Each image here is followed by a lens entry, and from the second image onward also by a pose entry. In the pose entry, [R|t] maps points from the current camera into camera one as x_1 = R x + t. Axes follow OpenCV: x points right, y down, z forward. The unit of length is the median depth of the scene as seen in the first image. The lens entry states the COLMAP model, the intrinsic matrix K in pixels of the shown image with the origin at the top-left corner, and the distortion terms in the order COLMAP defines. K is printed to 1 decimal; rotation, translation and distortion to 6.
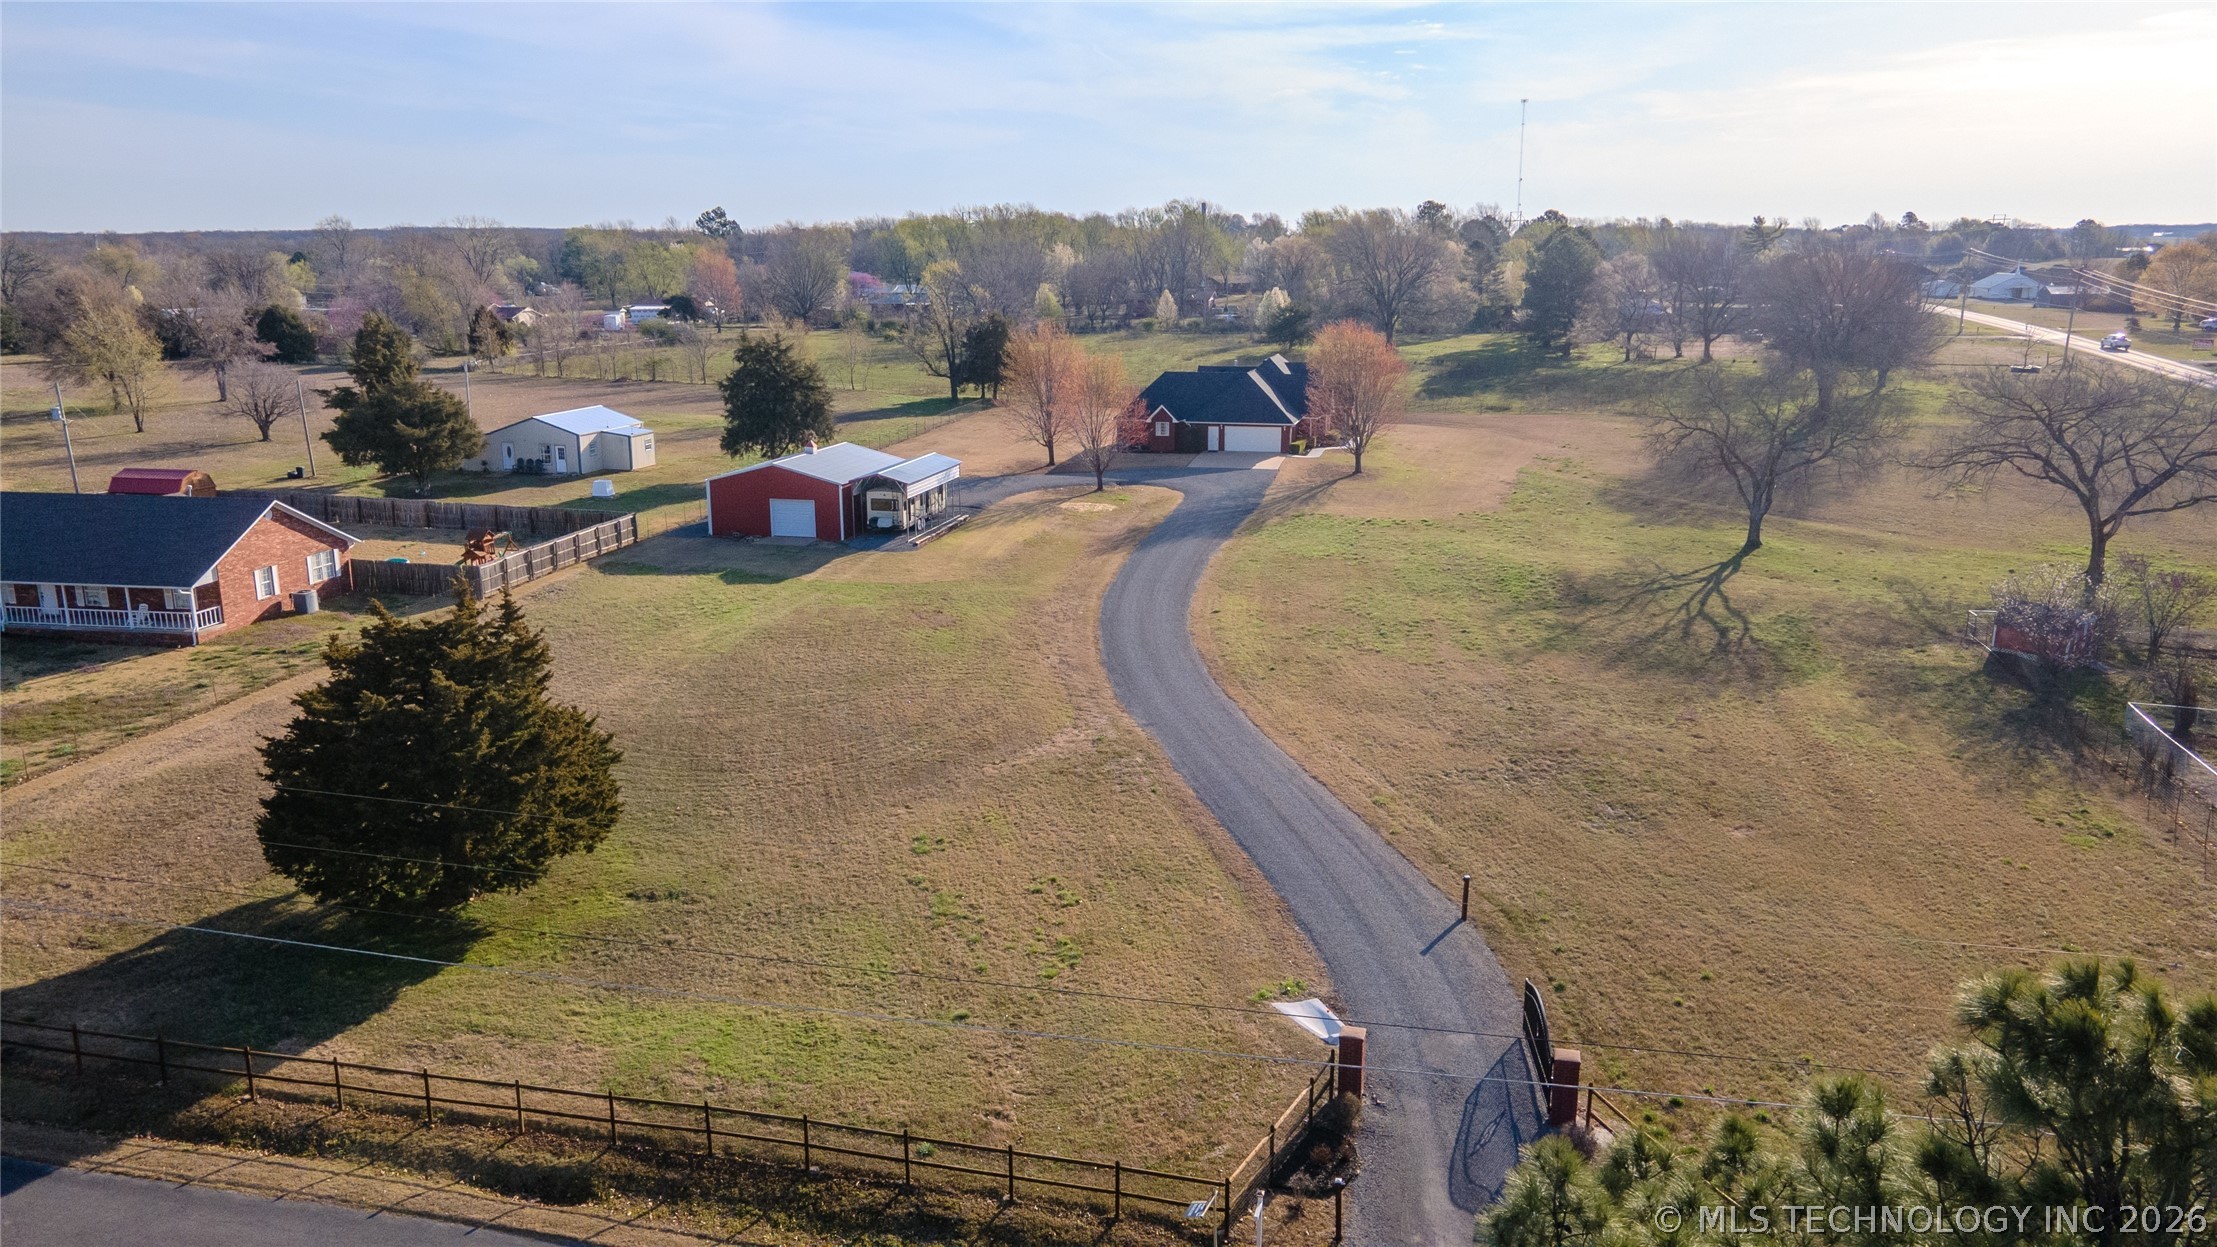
lens RADIAL K [[1617.2, 0, 1108.7], [0, 1617.2, 615.6], [0, 0, 1]] dist [0.031098, 0.030191]
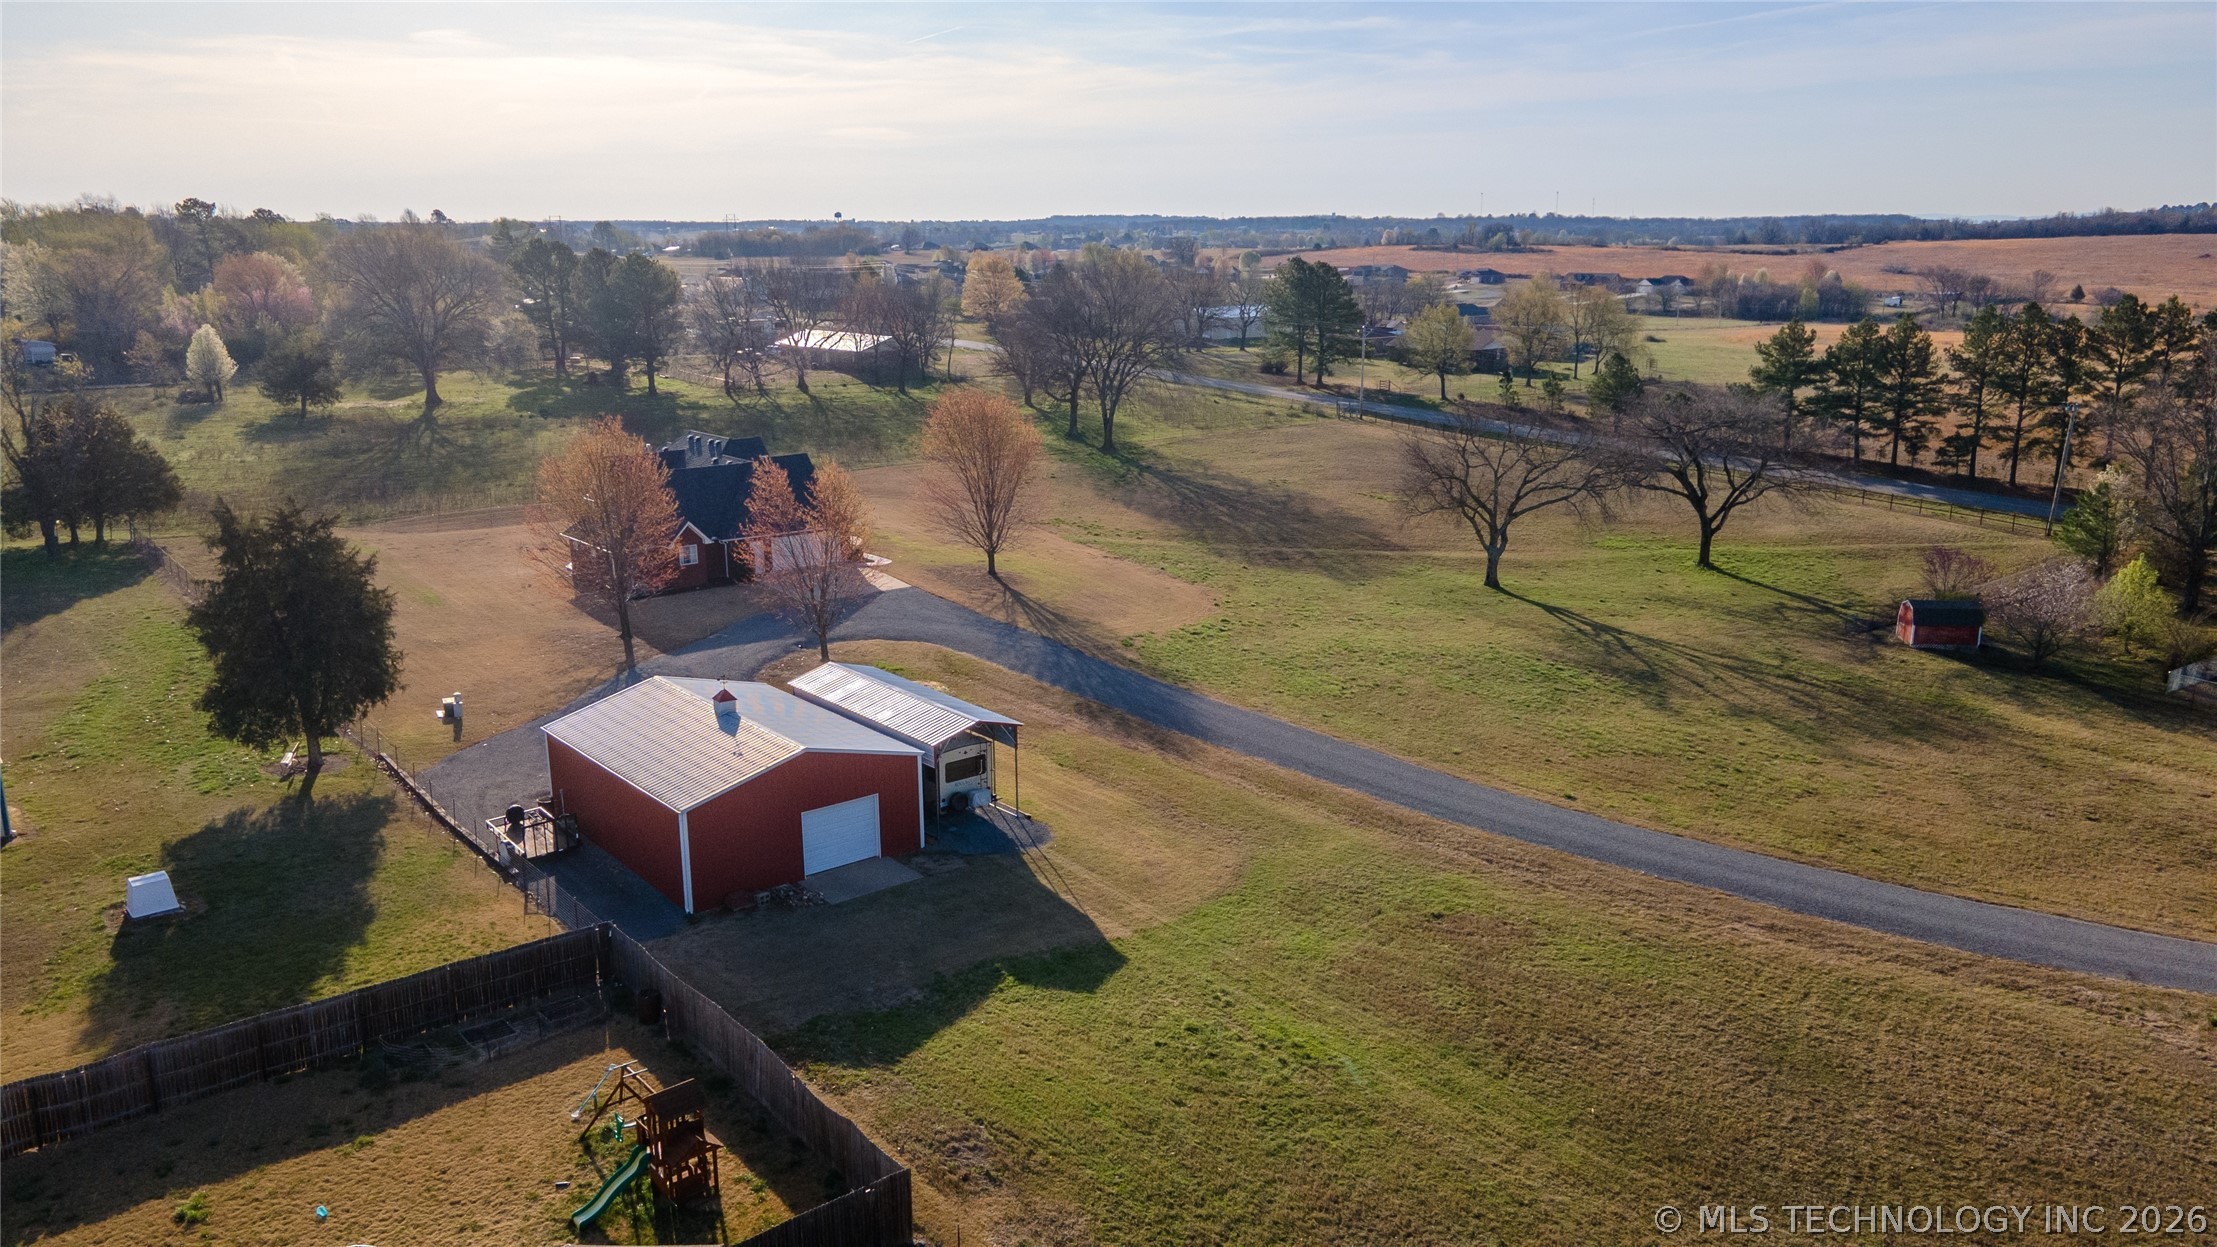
lens RADIAL K [[1617.2, 0, 1100.0], [0, 1617.2, 612.9], [0, 0, 1]] dist [0.031098, 0.030191]
pose [[0.623817, -0.179588, 0.760658, -0.434182], [0.183071, 0.979743, 0.081175, -0.129105], [-0.759827, 0.088616, 0.644057, 0.461824]]
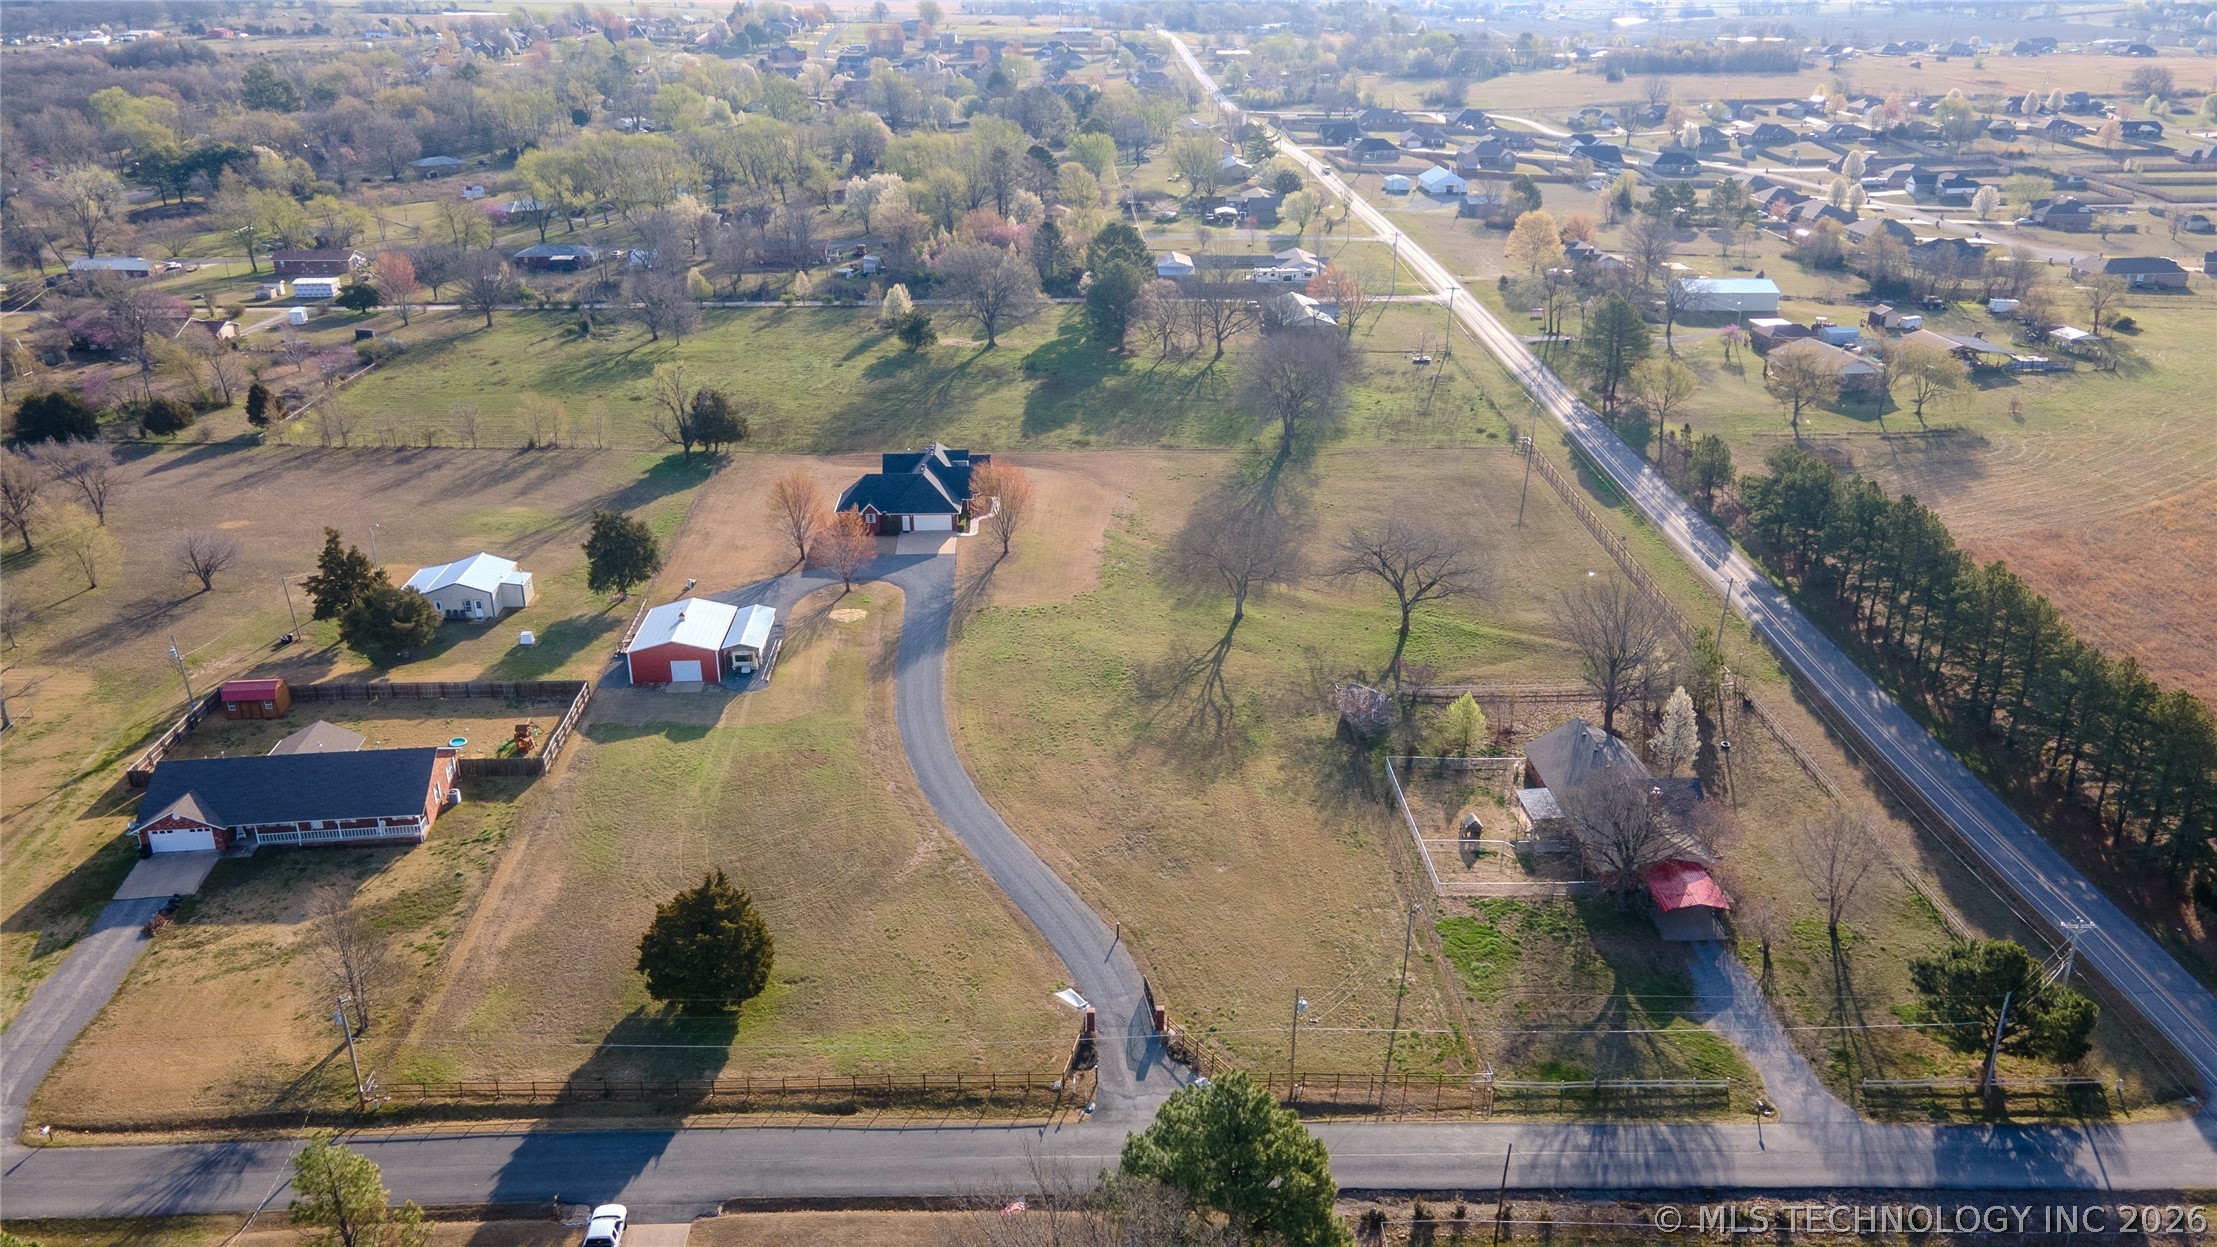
lens RADIAL K [[1617.2, 0, 1106.7], [0, 1617.2, 615.4], [0, 0, 1]] dist [0.031098, 0.030191]
pose [[0.963165, -0.102797, 0.248486, -0.150311], [0.060477, 0.983183, 0.172319, -0.298856], [-0.262021, -0.150944, 0.953185, -0.534519]]
